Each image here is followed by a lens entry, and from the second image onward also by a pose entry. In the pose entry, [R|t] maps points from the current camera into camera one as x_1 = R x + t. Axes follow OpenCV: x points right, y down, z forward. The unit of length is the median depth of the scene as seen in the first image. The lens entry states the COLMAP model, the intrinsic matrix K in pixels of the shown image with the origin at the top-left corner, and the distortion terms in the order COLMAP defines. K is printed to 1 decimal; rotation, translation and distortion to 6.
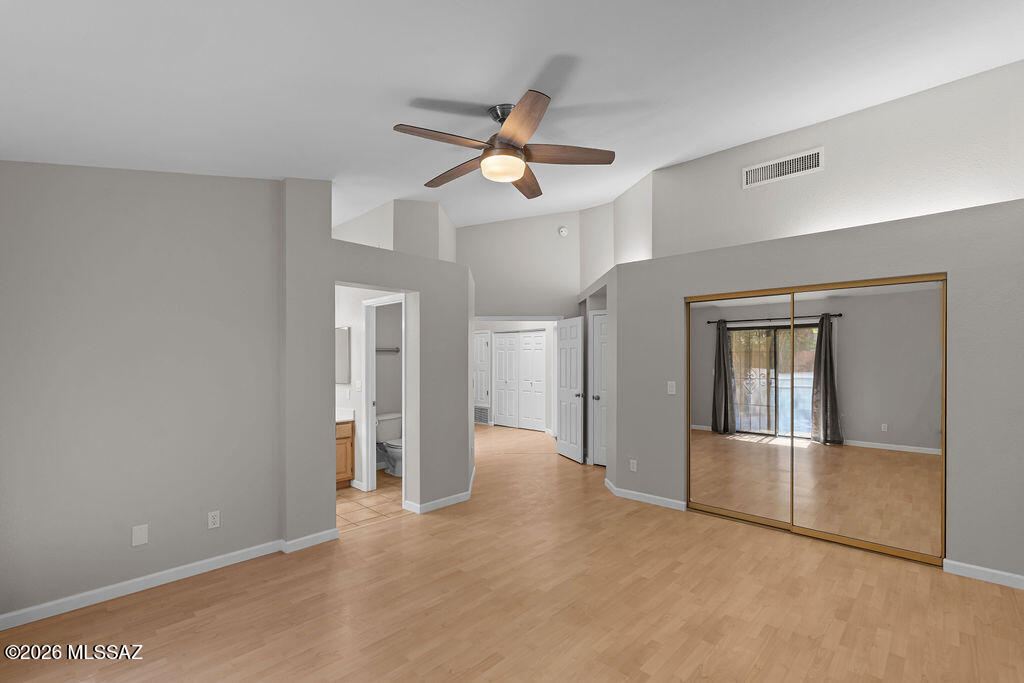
lens RADIAL K [[451.1, 0, 513.8], [0, 451.1, 358.3], [0, 0, 1]] dist [-0.001911, -0.000027]
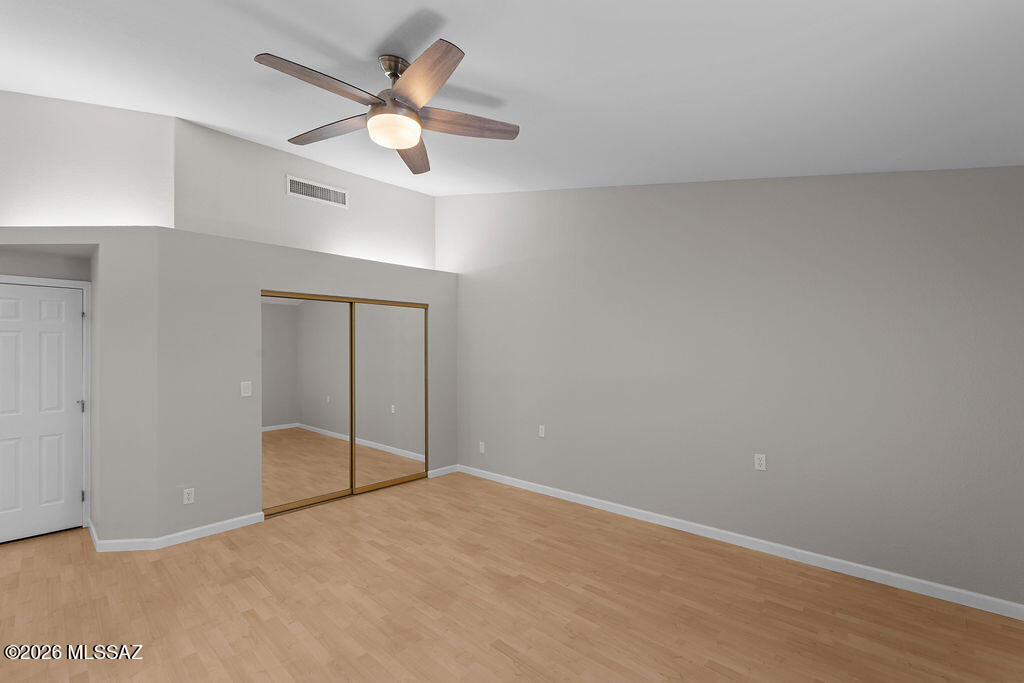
lens RADIAL K [[451.1, 0, 512.1], [0, 451.1, 344.6], [0, 0, 1]] dist [-0.001911, -0.000027]
pose [[-0.004674, 0.016564, 0.999852, -0.676584], [0.007830, 0.999833, -0.016527, -0.003799], [-0.999958, 0.007751, -0.004803, 0.602986]]
